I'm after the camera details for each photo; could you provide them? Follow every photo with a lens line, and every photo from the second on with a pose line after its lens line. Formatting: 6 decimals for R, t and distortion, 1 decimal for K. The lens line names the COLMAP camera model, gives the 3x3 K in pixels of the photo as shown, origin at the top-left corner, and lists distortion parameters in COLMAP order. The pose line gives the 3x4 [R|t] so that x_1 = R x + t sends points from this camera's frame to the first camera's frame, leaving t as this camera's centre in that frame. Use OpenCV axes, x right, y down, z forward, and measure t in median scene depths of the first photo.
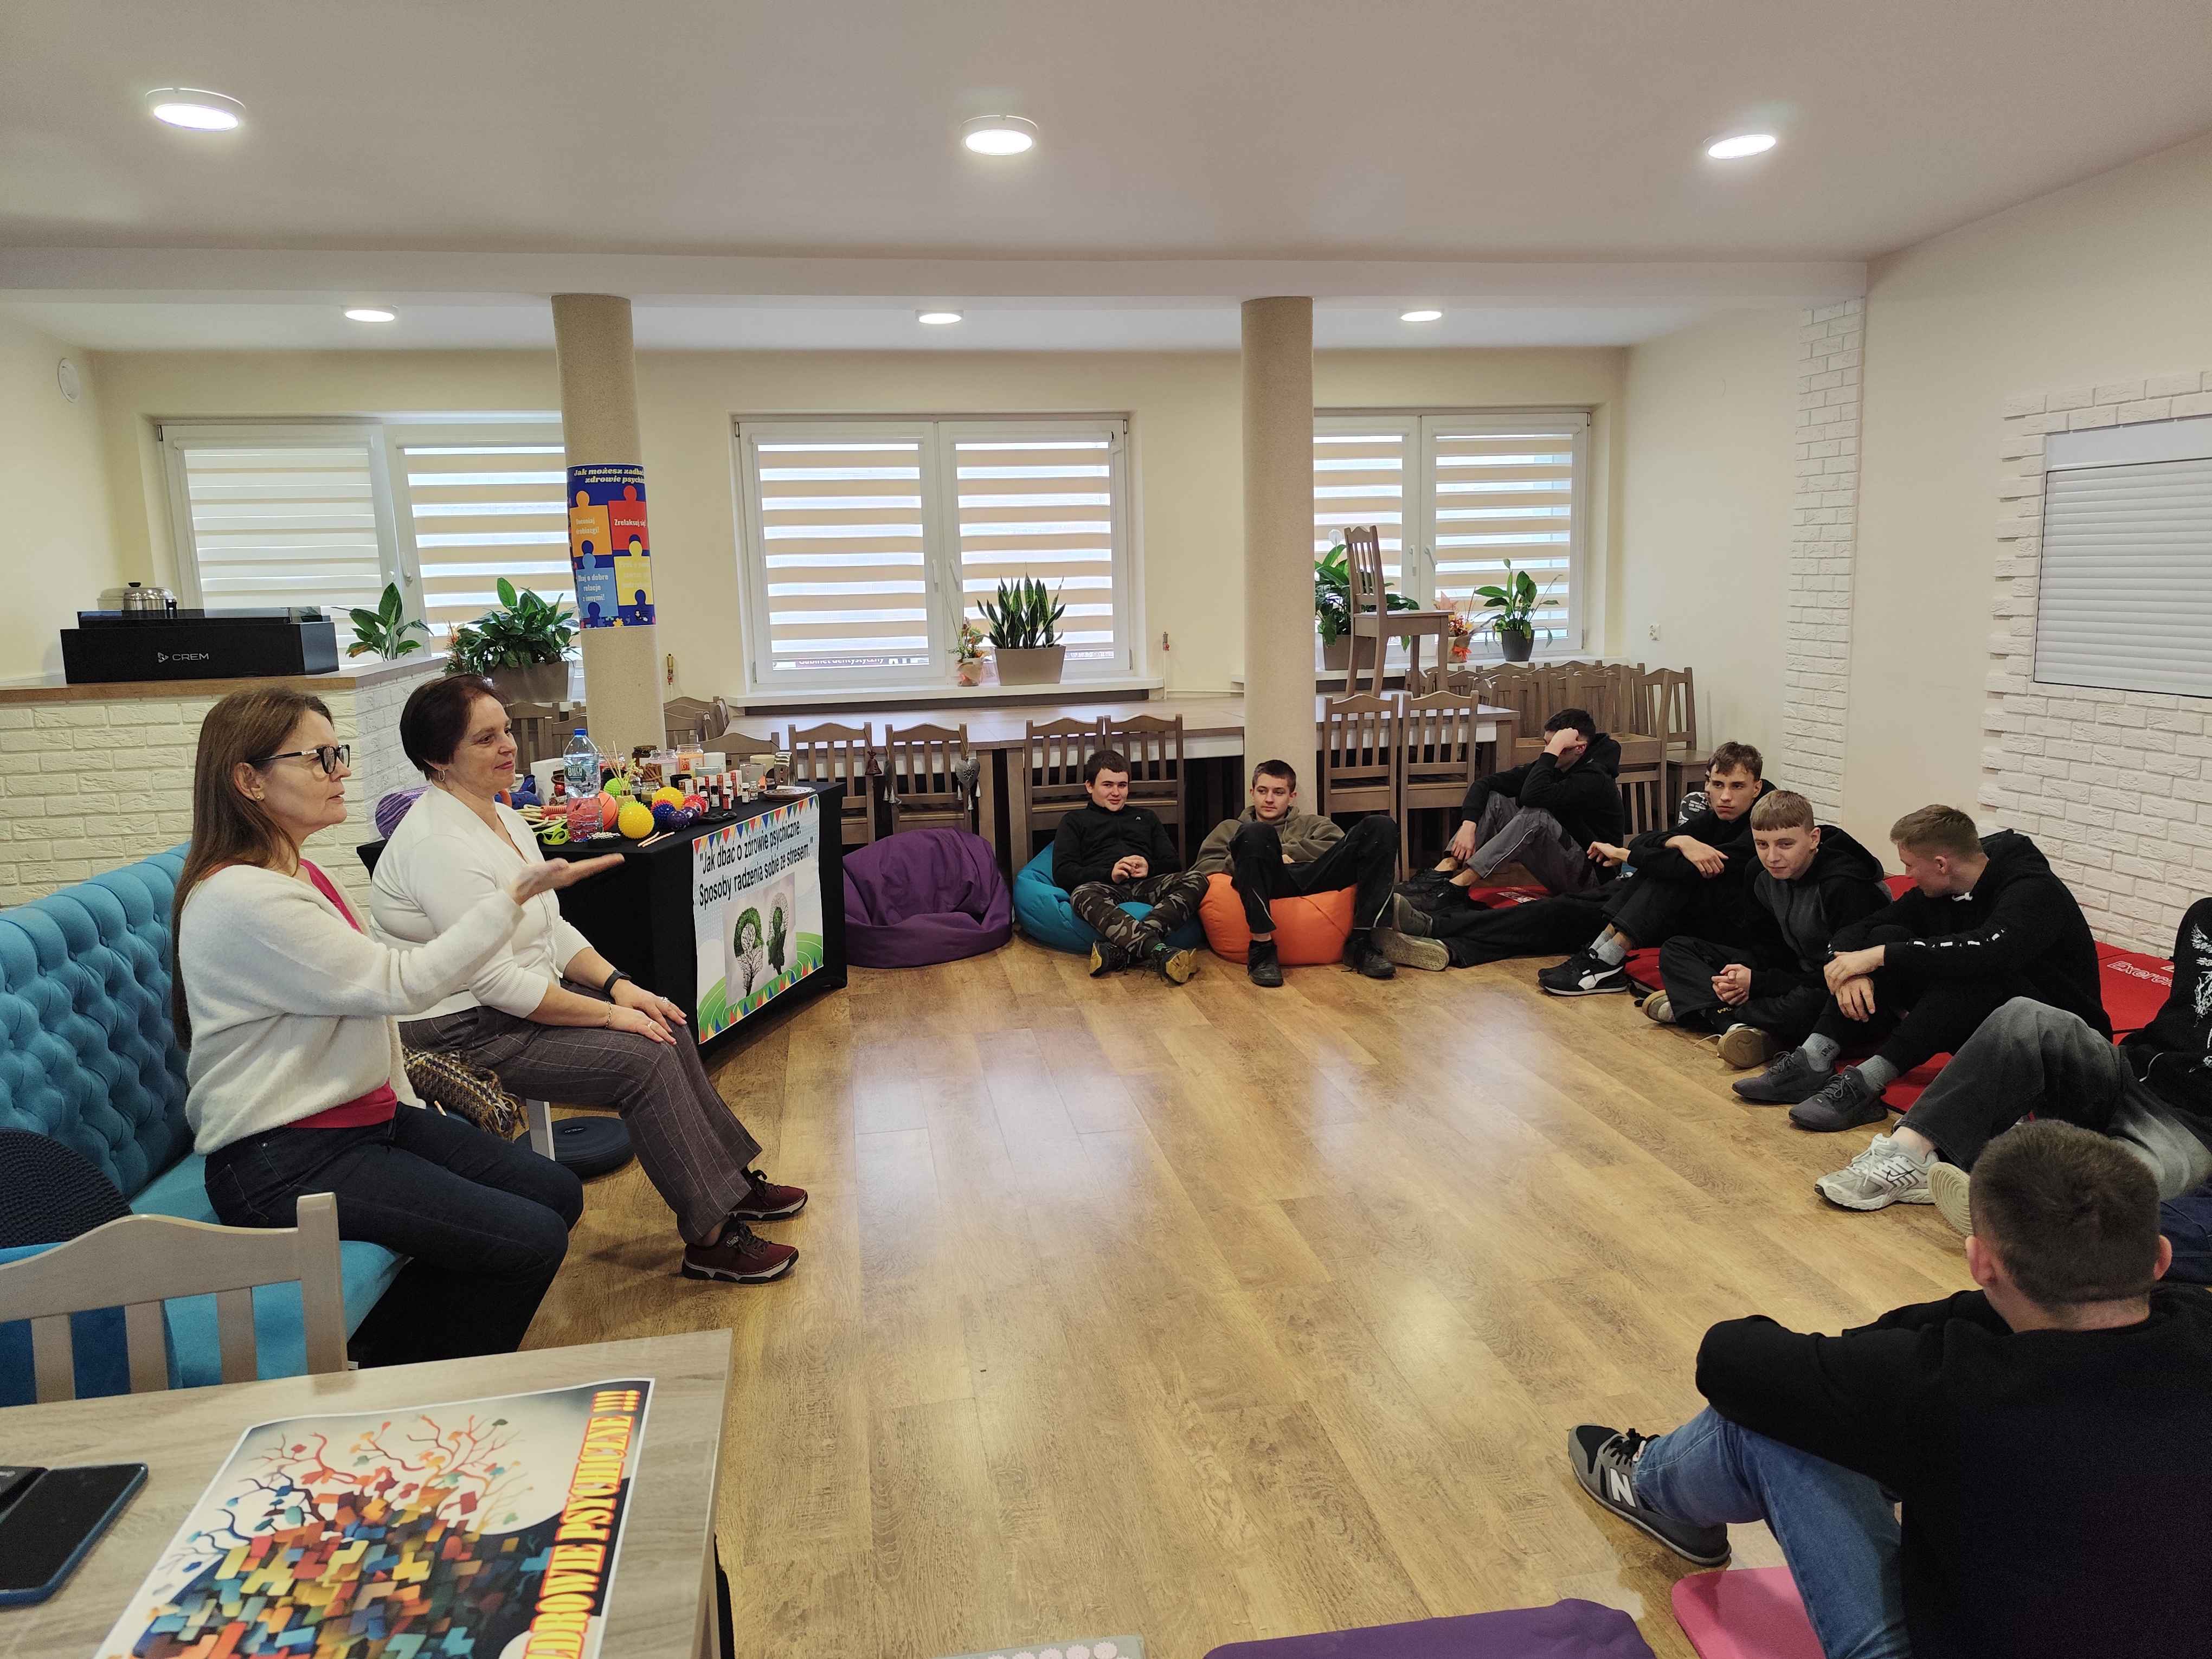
lens RADIAL K [[1511.0, 0, 1117.4], [0, 1511.0, 826.7], [0, 0, 1]] dist [0.047404, -0.053438]
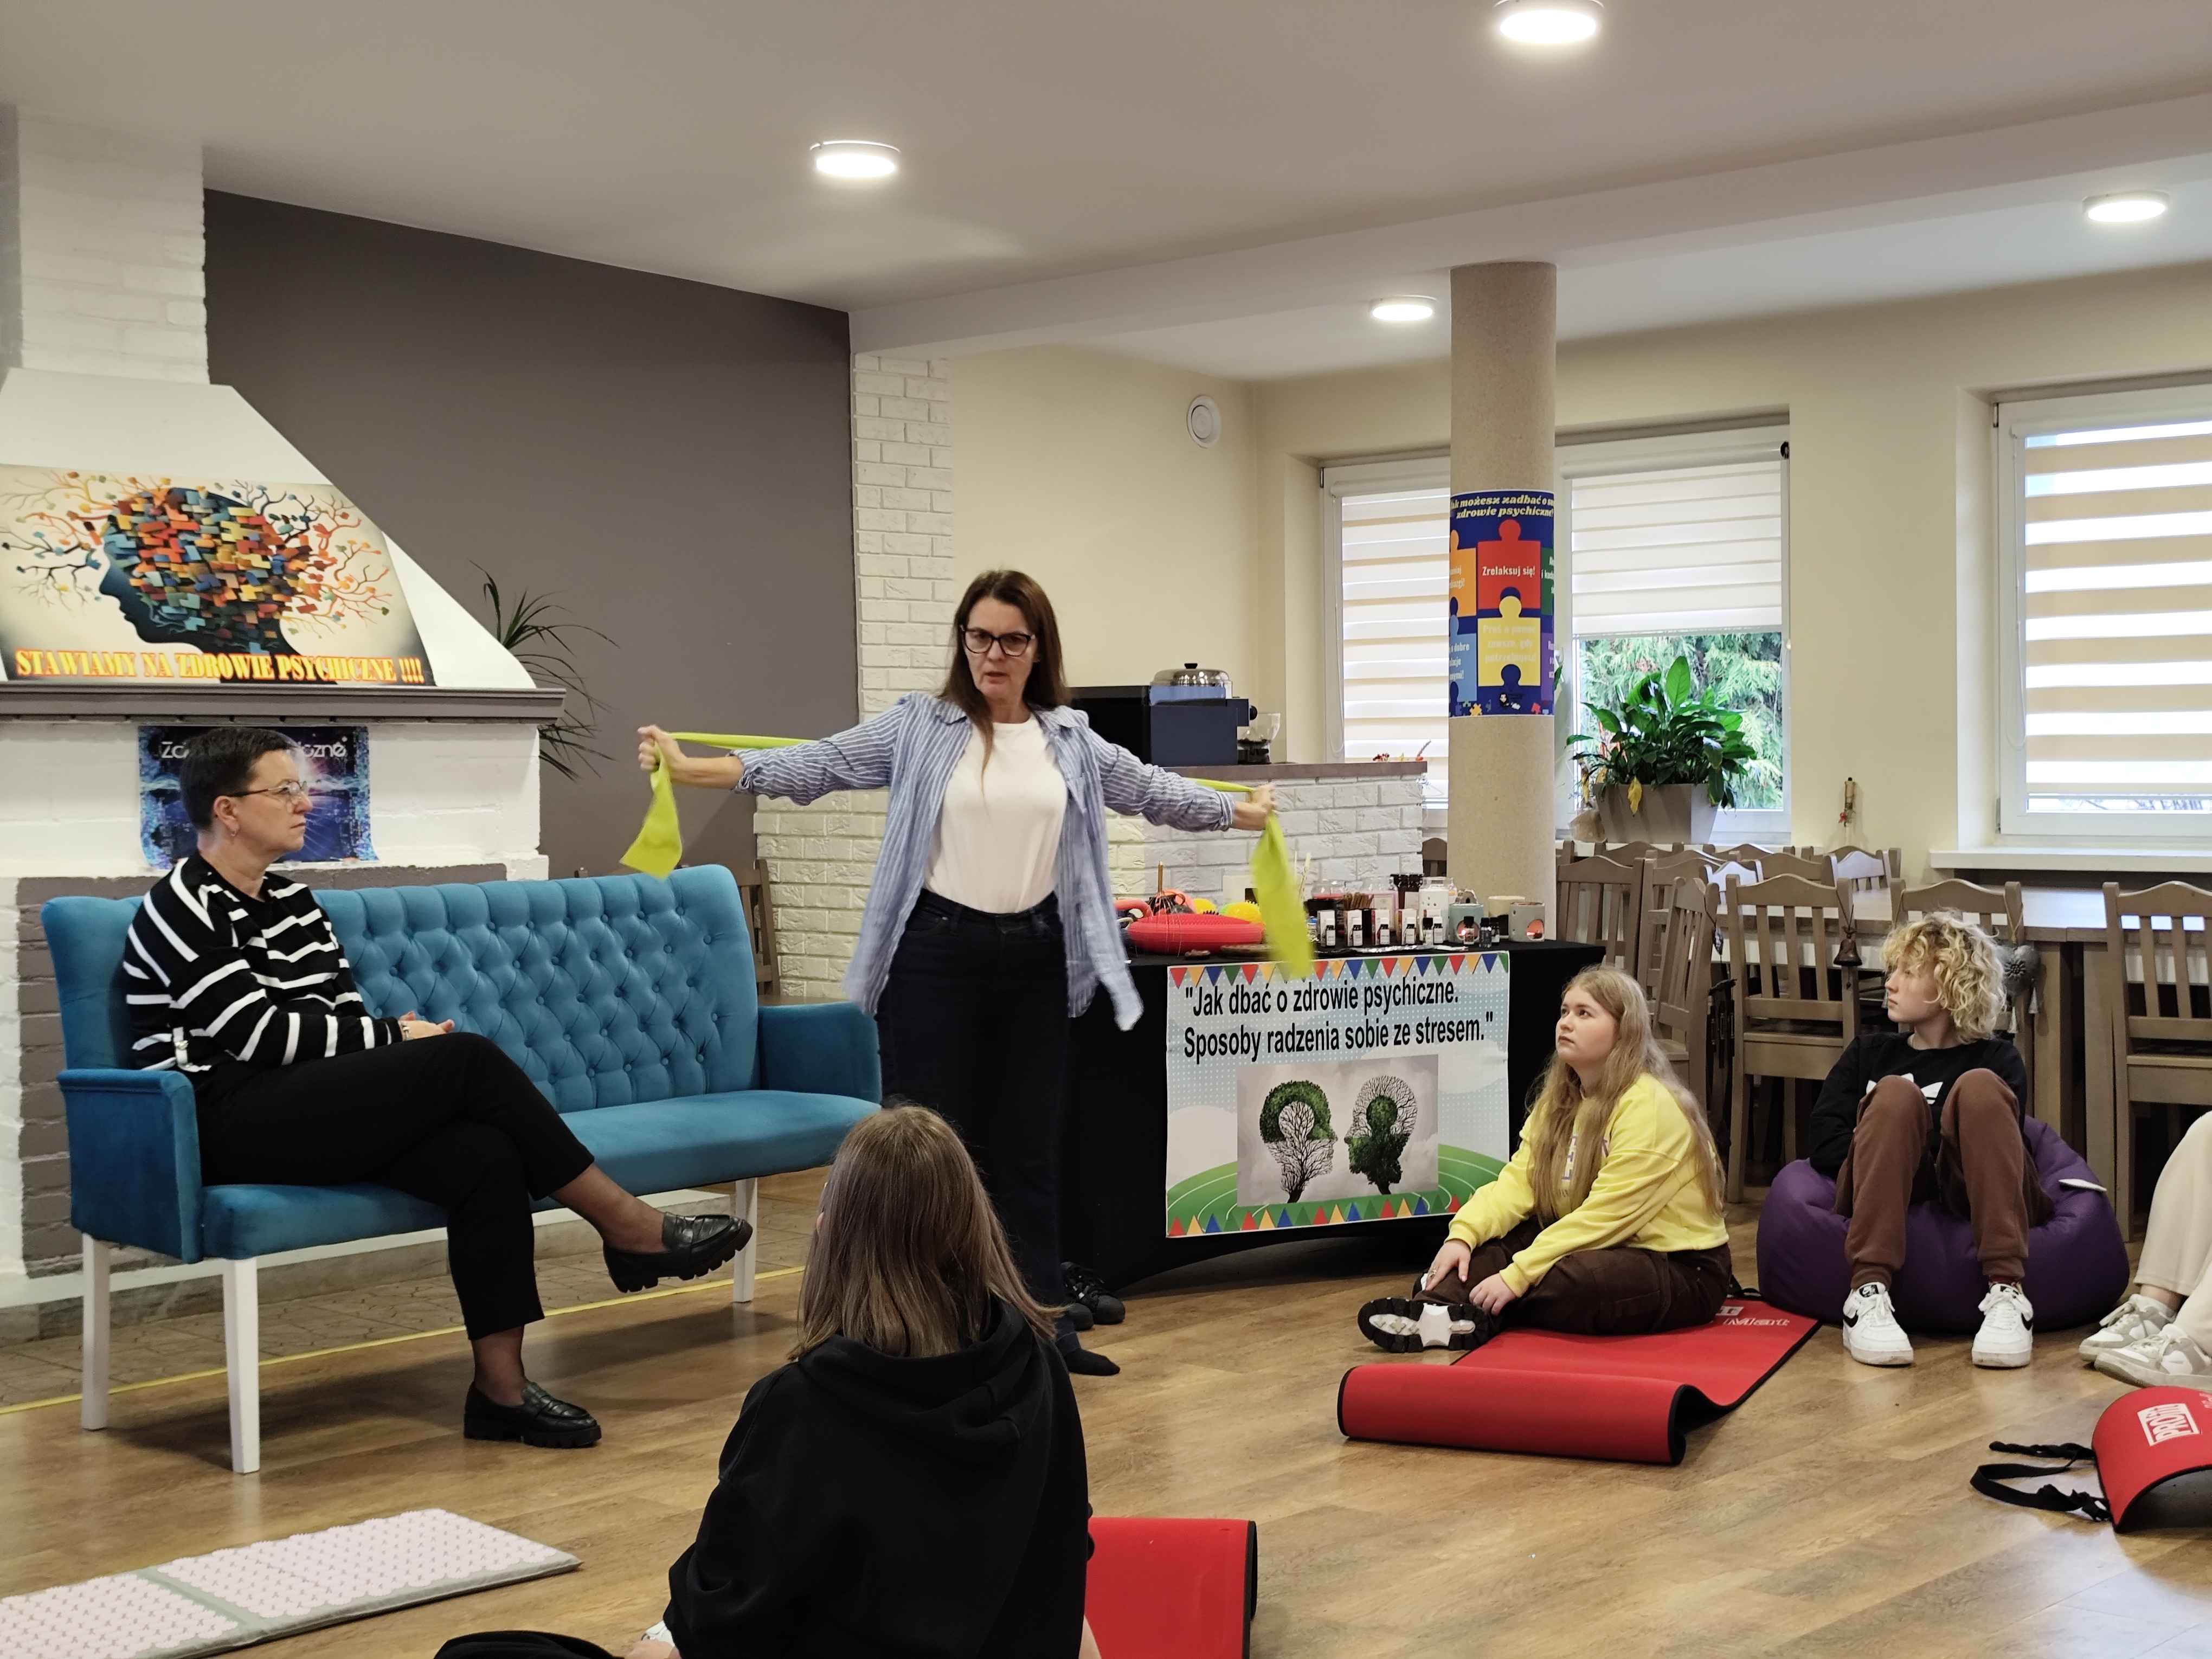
lens RADIAL K [[2993.5, 0, 1106.0], [0, 2993.5, 829.5], [0, 0, 1]] dist [0.188589, 0.012095]
pose [[0.593302, 0.042833, -0.803840, 0.724291], [-0.139152, 0.989008, -0.050006, 0.015859], [0.792862, 0.141525, 0.592741, 0.038860]]
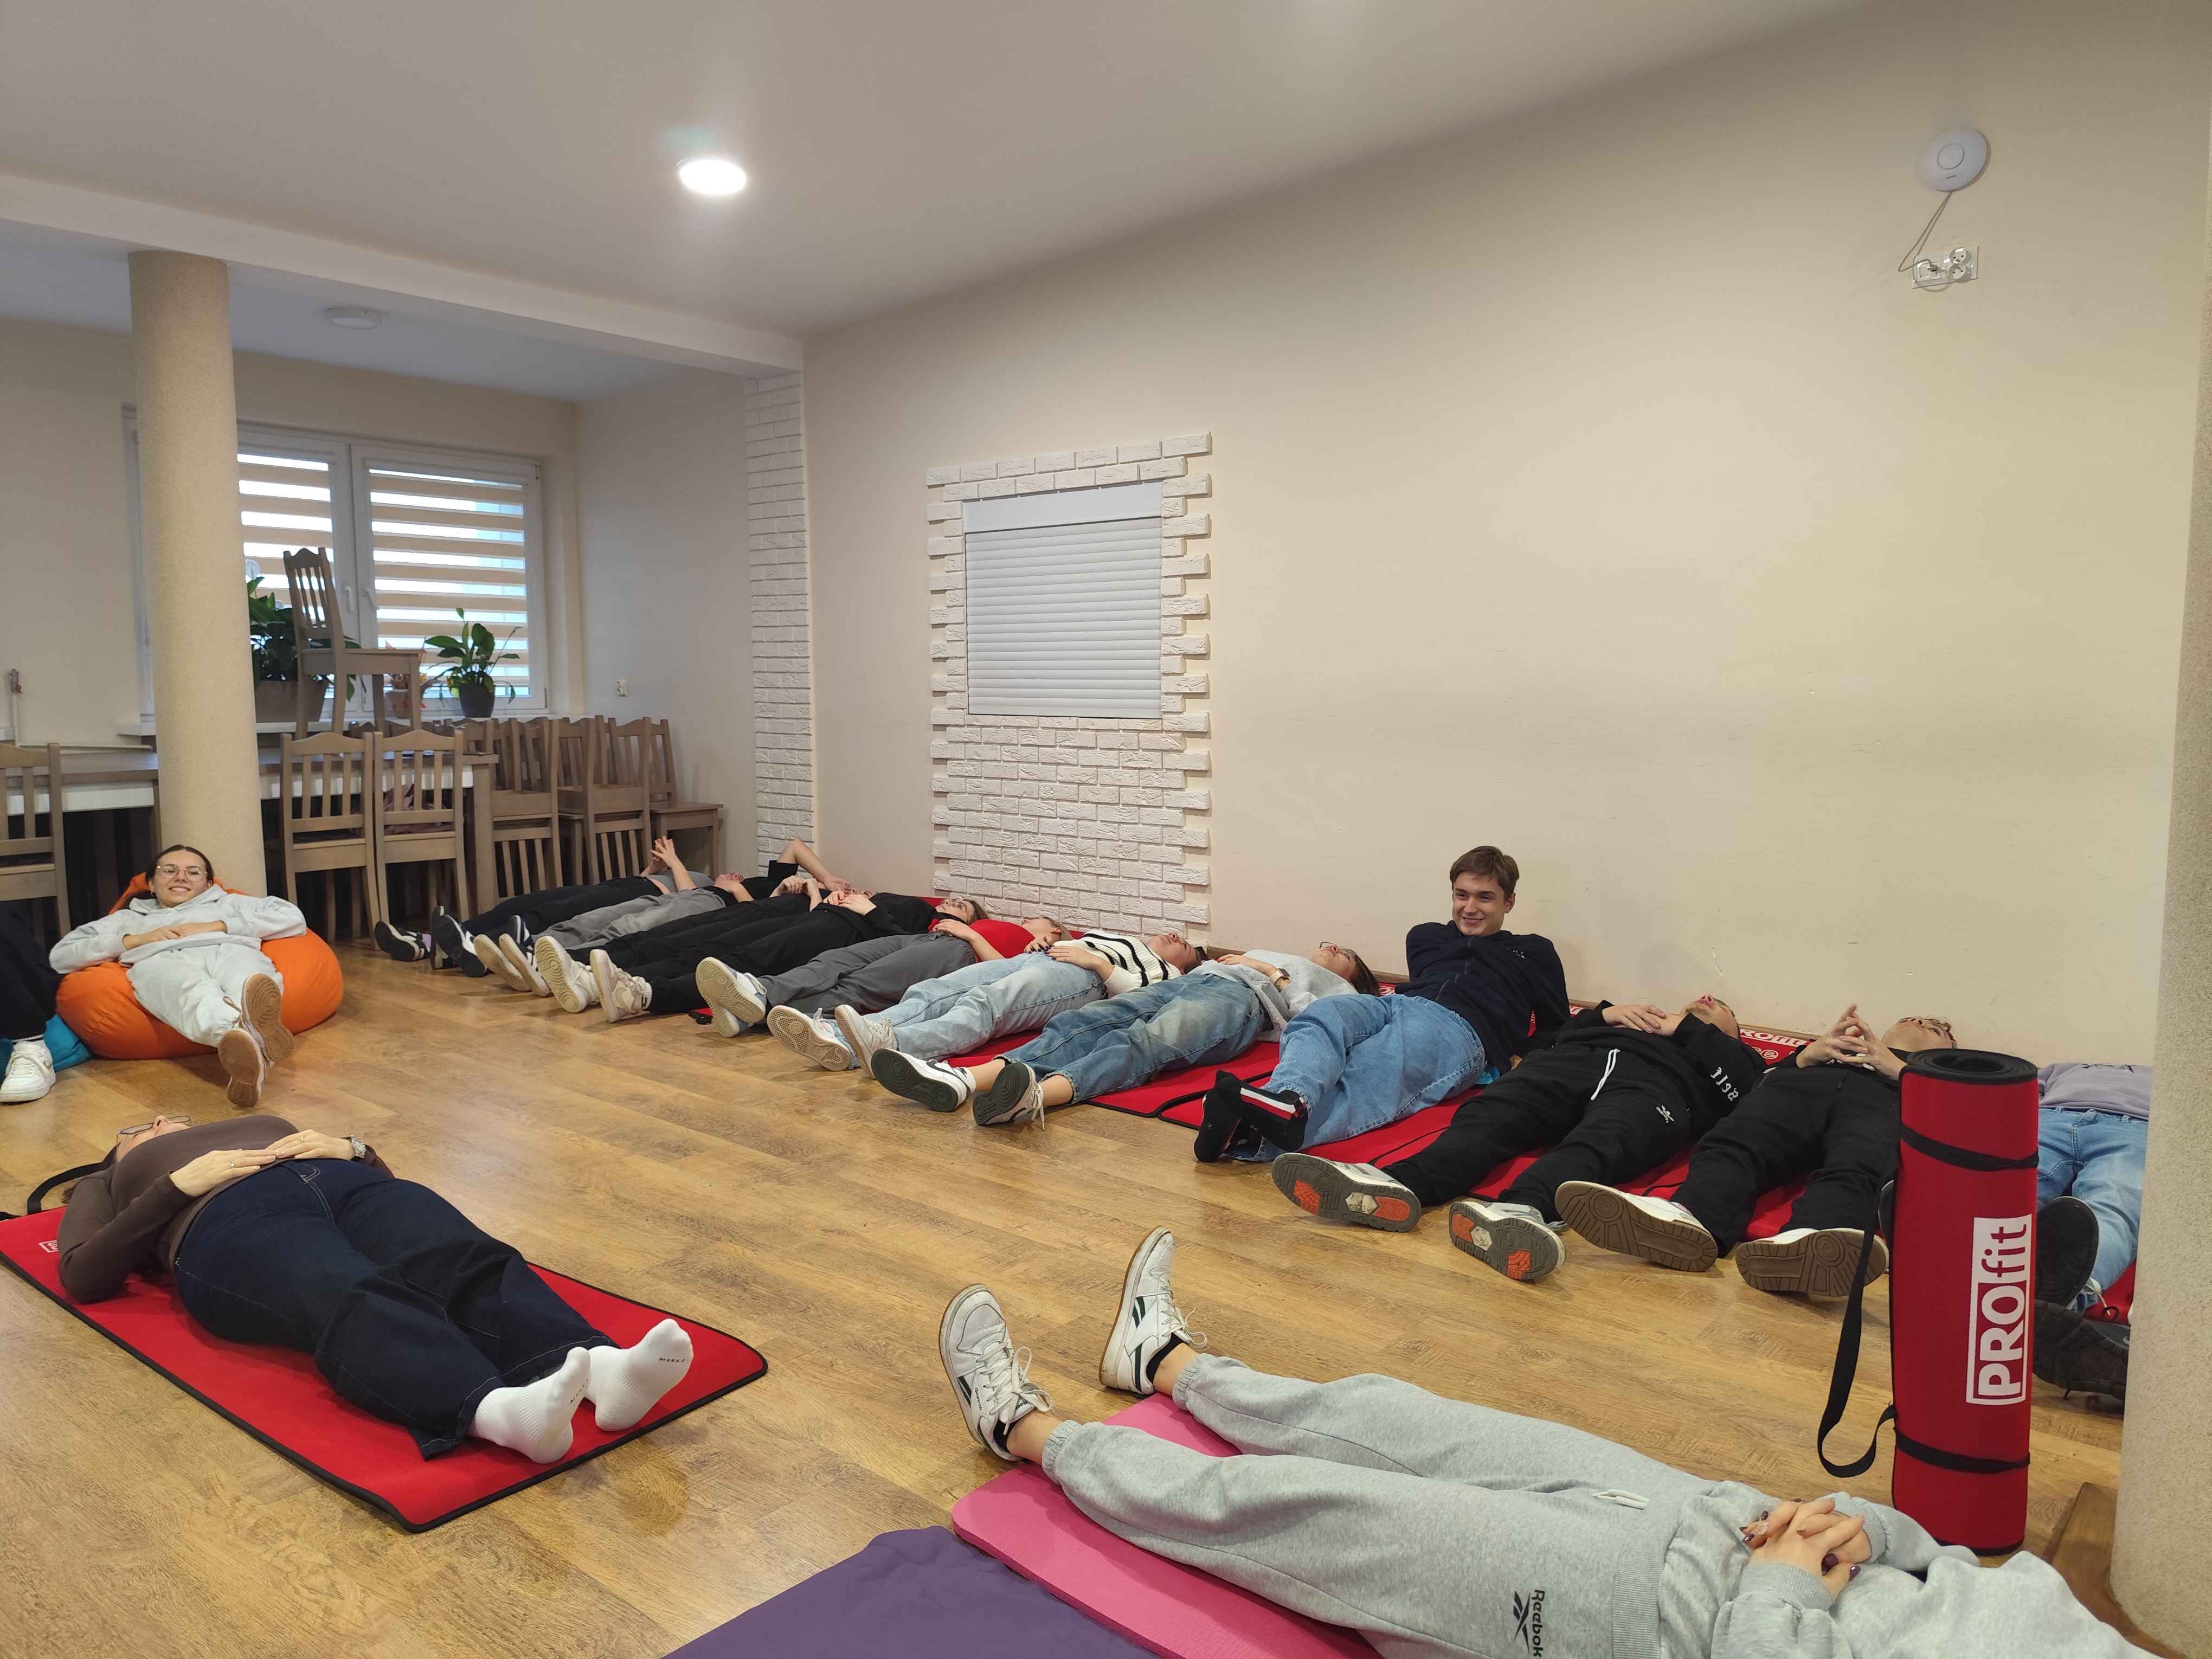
lens RADIAL K [[1511.0, 0, 1117.4], [0, 1511.0, 826.7], [0, 0, 1]] dist [0.047404, -0.053438]
pose [[0.775204, -0.032699, 0.630864, -0.038891], [0.079898, 0.995715, -0.046568, 0.052112], [-0.626638, 0.086505, 0.774495, 0.046537]]
